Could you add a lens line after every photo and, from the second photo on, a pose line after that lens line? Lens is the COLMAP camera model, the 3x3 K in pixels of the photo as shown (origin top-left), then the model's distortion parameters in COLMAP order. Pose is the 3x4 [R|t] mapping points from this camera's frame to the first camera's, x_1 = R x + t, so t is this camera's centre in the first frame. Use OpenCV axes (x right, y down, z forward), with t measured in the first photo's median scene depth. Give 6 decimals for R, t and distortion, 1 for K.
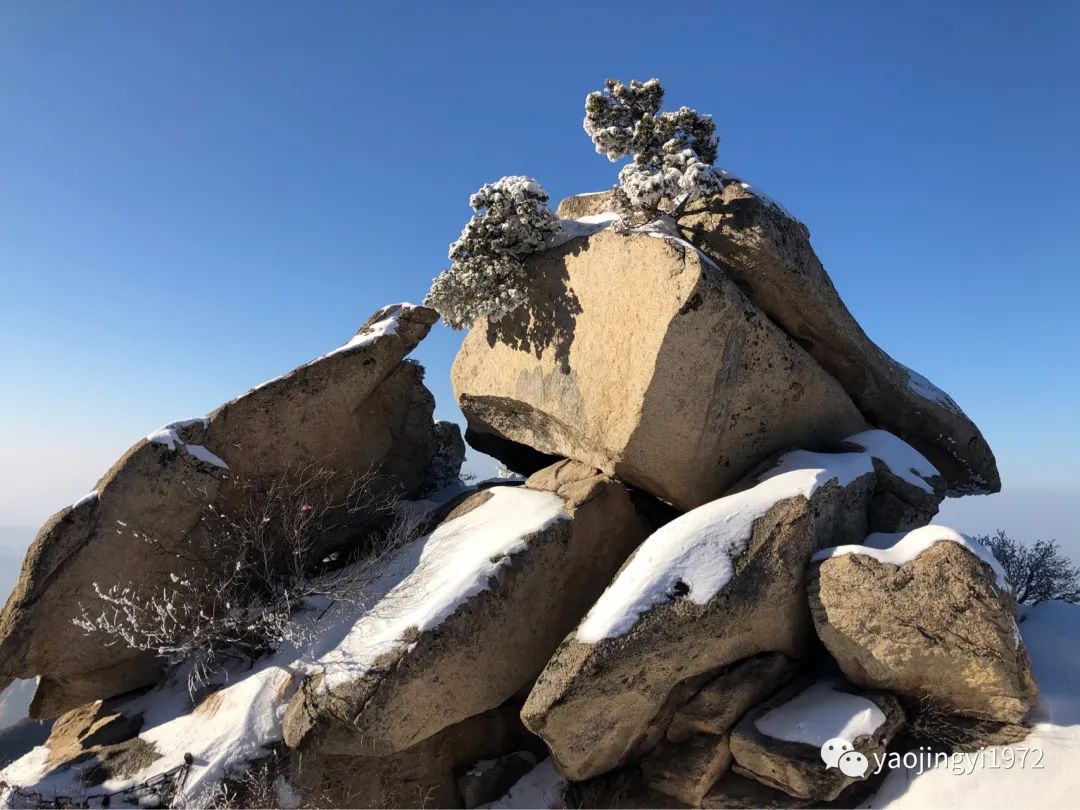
lens RADIAL K [[864.0, 0, 548.7], [0, 864.0, 394.3], [0, 0, 1]] dist [0.028103, -0.000402]
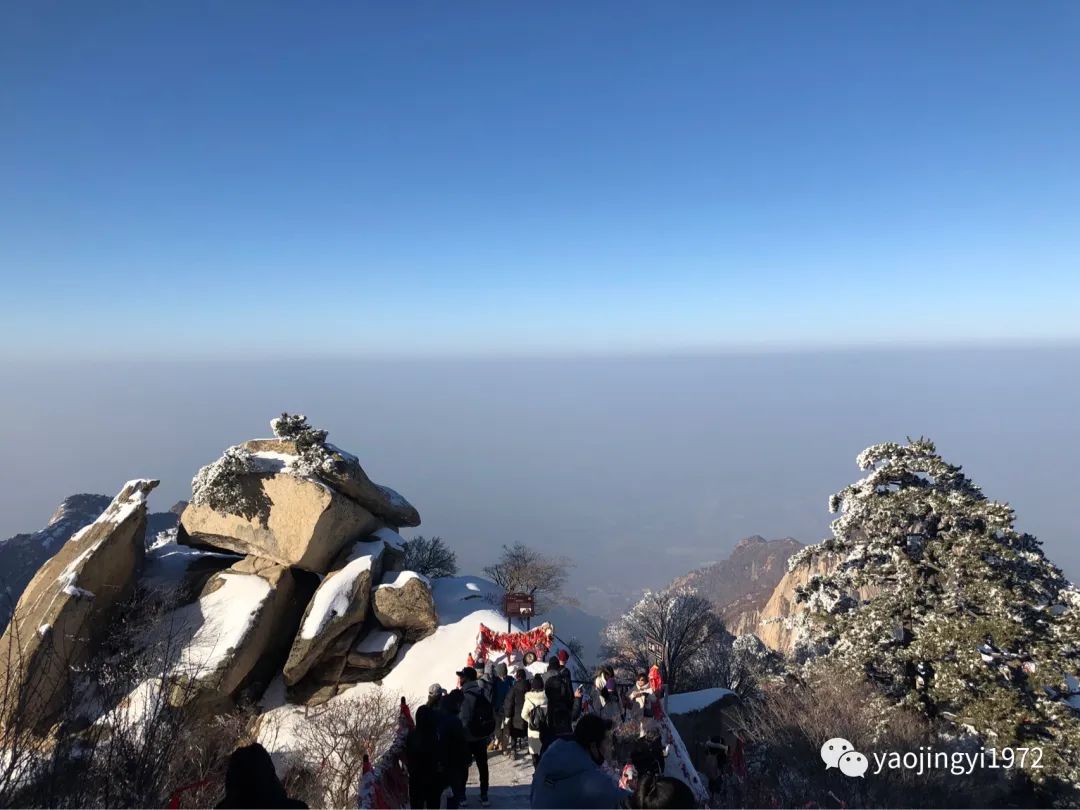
lens RADIAL K [[864.0, 0, 545.1], [0, 864.0, 409.4], [0, 0, 1]] dist [0.028103, -0.000402]
pose [[0.788415, -0.088767, 0.608705, -0.938886], [-0.005513, 0.988474, 0.151290, -0.840339], [-0.615119, -0.122635, 0.778839, -1.524928]]
